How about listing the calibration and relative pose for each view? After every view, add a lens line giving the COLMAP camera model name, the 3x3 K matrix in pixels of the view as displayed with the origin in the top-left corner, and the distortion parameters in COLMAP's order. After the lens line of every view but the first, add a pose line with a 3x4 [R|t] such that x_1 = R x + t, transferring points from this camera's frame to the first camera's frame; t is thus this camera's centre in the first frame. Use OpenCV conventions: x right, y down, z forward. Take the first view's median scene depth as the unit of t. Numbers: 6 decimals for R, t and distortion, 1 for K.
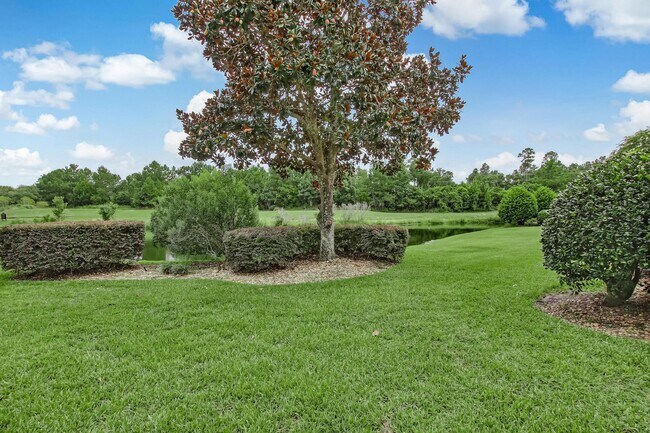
lens RADIAL K [[312.0, 0, 322.6], [0, 312.0, 213.9], [0, 0, 1]] dist [-0.000820, 0.022692]
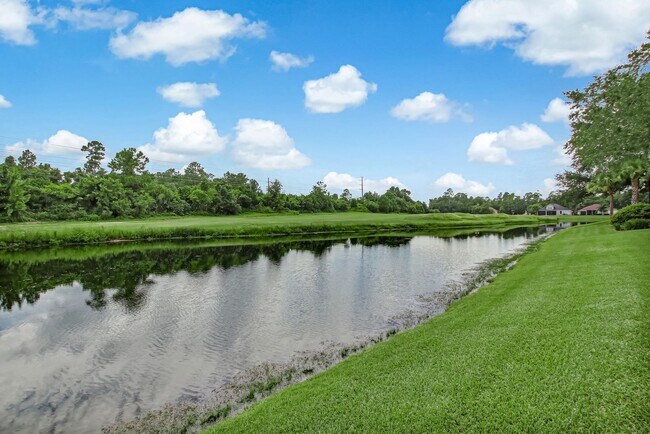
lens RADIAL K [[312.0, 0, 322.6], [0, 312.0, 214.4], [0, 0, 1]] dist [-0.000820, 0.022692]
pose [[0.354368, 0.013796, 0.935004, 0.215602], [0.019256, 0.999571, -0.022047, 0.001089], [-0.934908, 0.025817, 0.353951, 0.339114]]
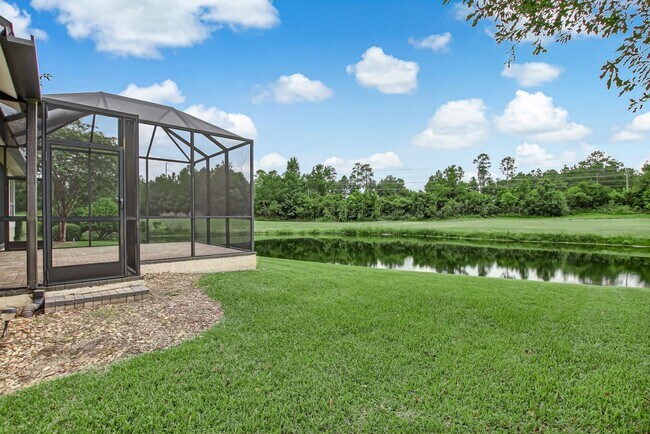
lens RADIAL K [[312.0, 0, 322.6], [0, 312.0, 214.4], [0, 0, 1]] dist [-0.000820, 0.022692]
pose [[0.995554, 0.006437, -0.093972, 0.455386], [-0.008134, 0.999810, -0.017695, -0.009760], [0.093840, 0.018381, 0.995418, 0.027397]]
